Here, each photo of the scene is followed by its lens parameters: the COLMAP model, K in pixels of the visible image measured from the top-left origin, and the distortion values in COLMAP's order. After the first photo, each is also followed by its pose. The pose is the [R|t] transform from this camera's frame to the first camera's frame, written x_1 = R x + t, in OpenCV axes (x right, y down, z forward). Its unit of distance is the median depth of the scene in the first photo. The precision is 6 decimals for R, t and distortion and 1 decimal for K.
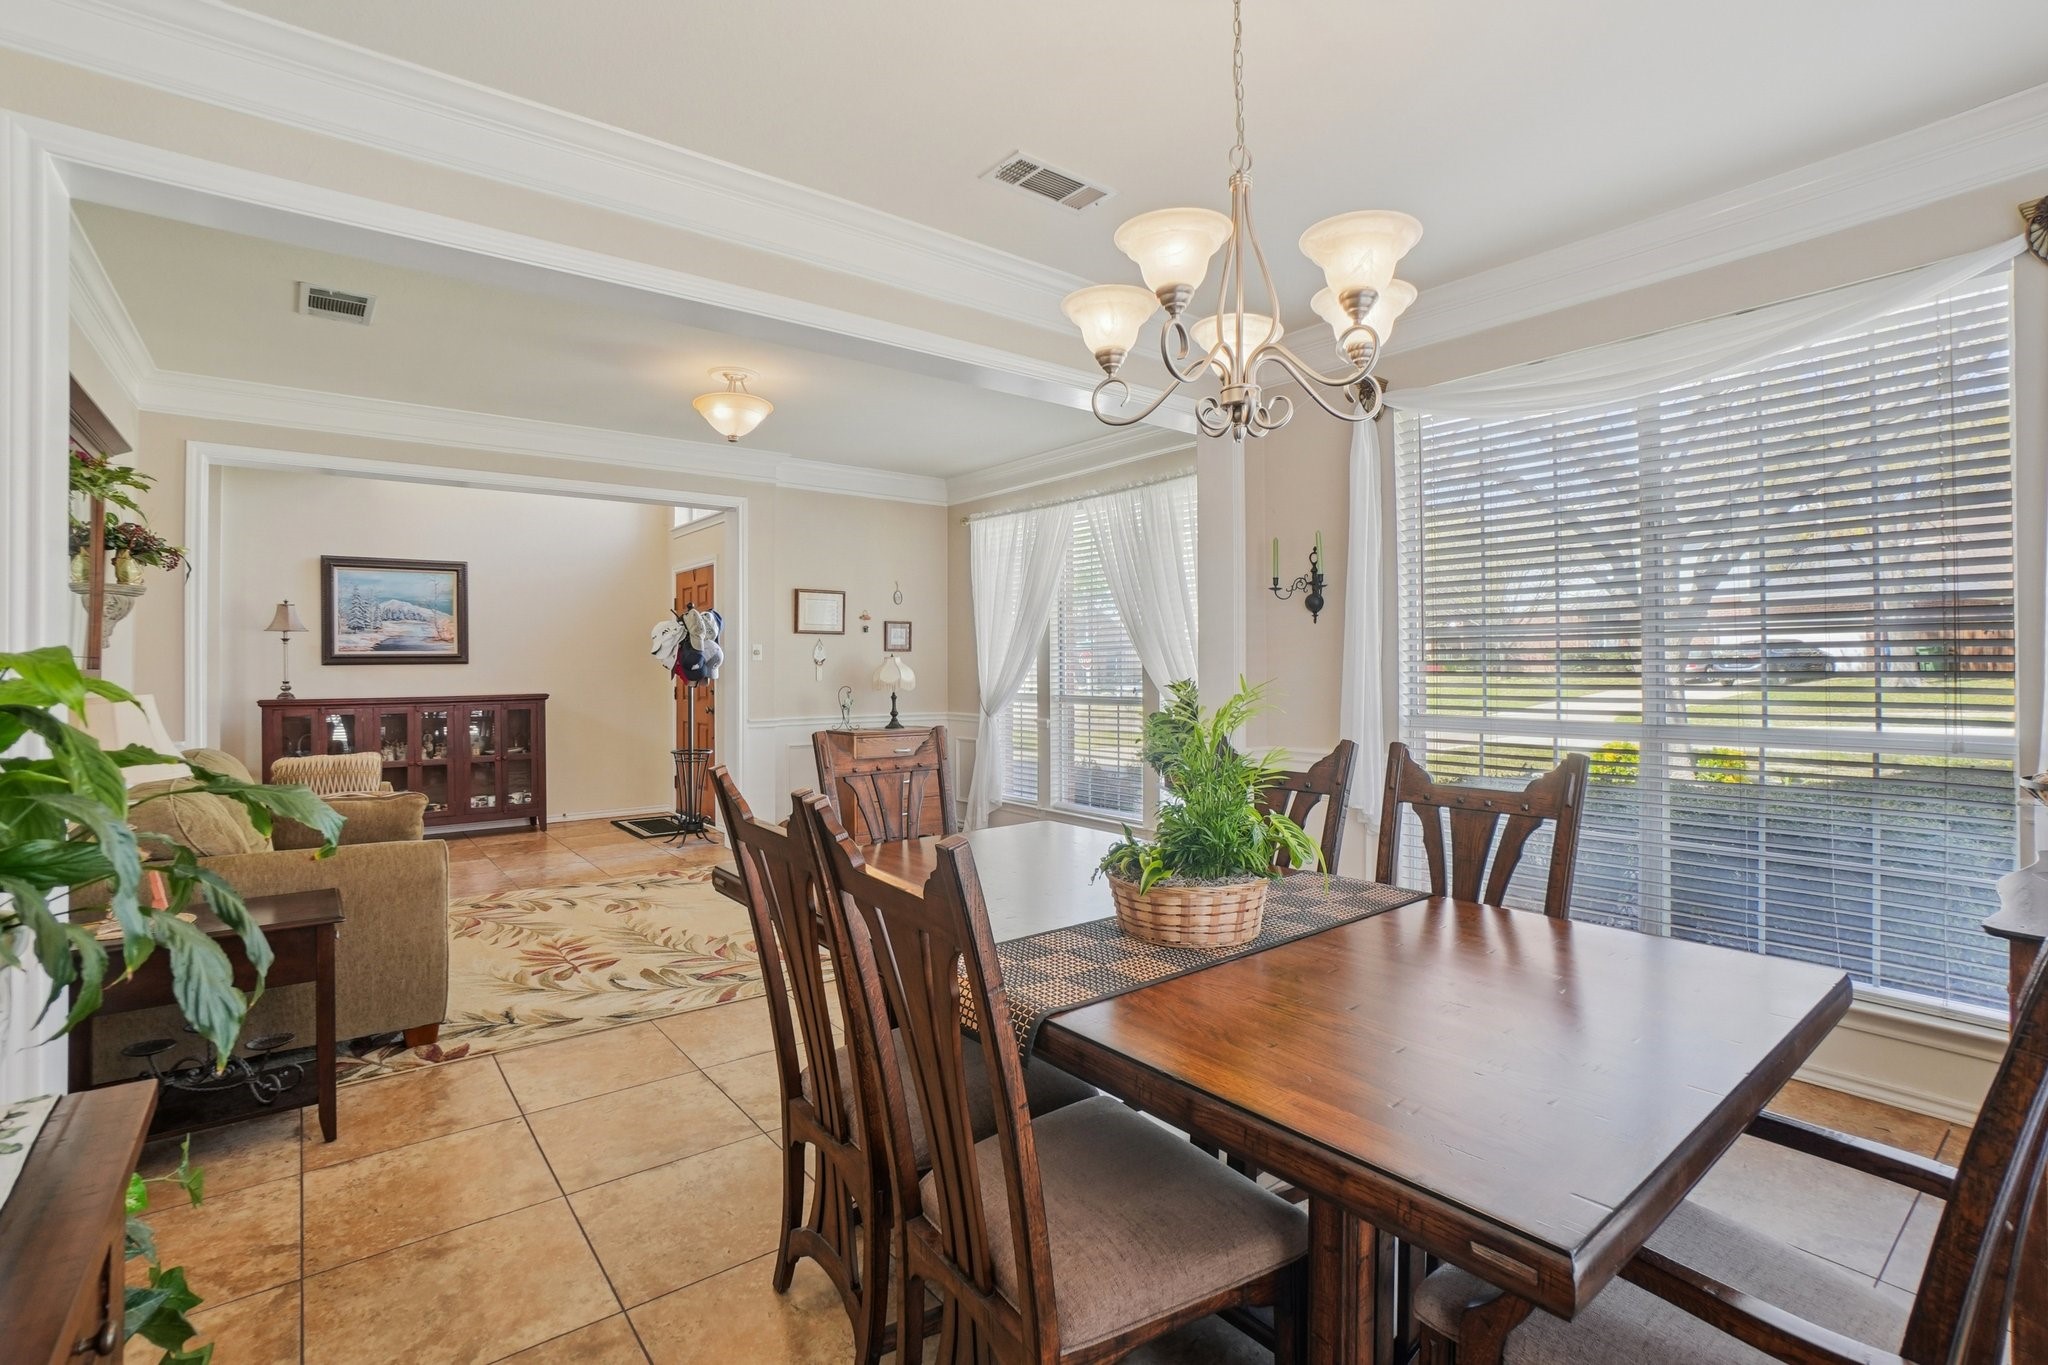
lens RADIAL K [[951.9, 0, 974.3], [0, 951.9, 659.7], [0, 0, 1]] dist [-0.001852, -0.000251]
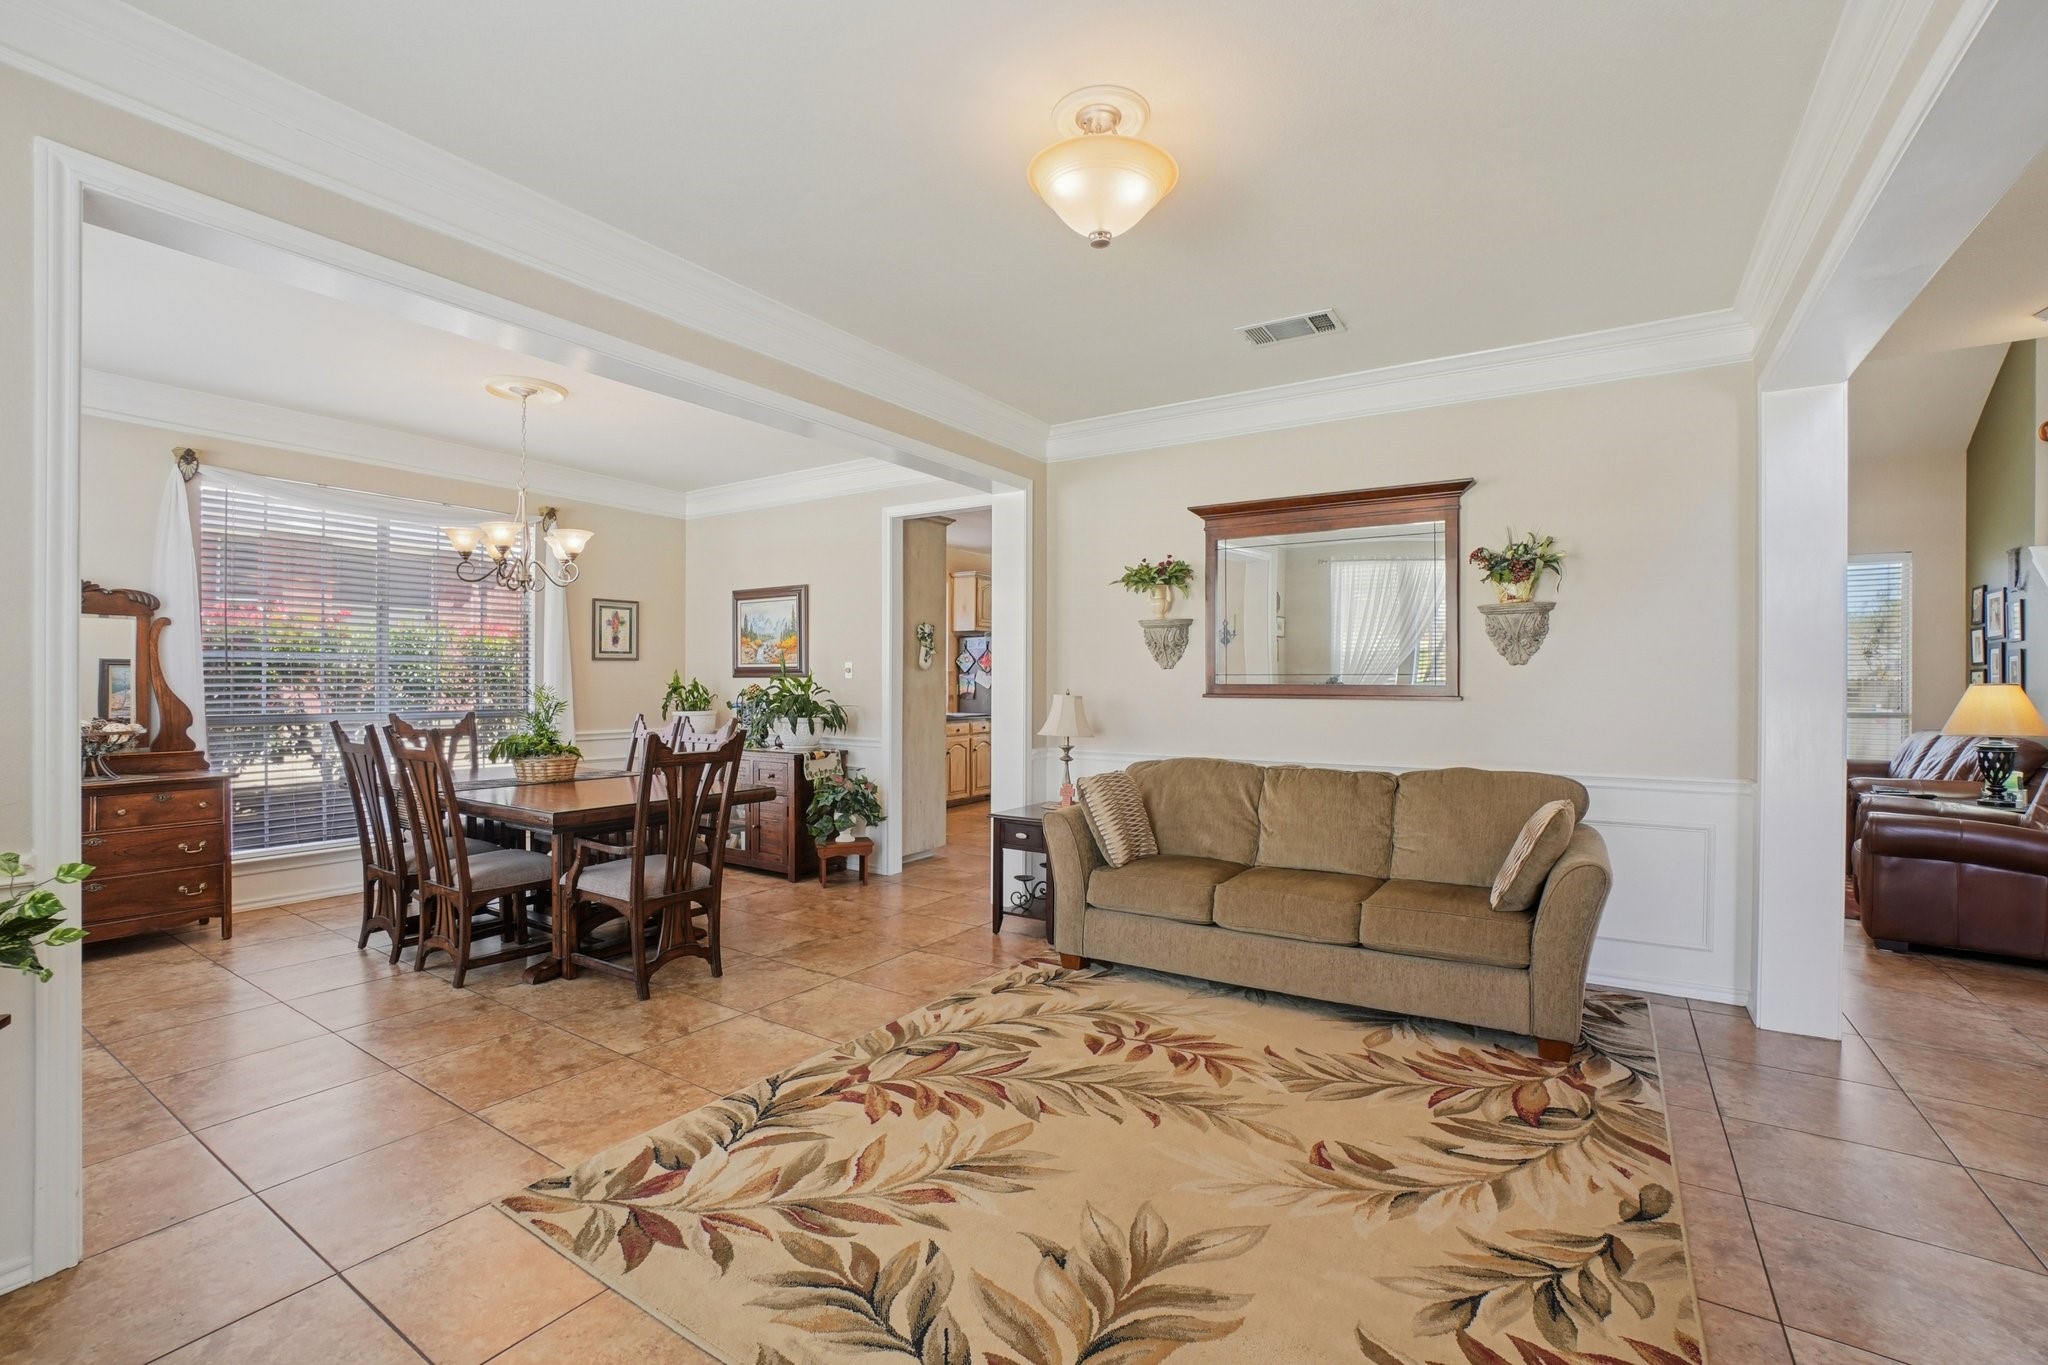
lens RADIAL K [[901.3, 0, 1009.8], [0, 901.3, 683.4], [0, 0, 1]] dist [-0.063765, 0.022804]
pose [[-0.933431, 0.000302, -0.358757, -0.040309], [0.001608, 0.999993, -0.003341, 0.010052], [0.358753, -0.003695, -0.933425, 1.626744]]
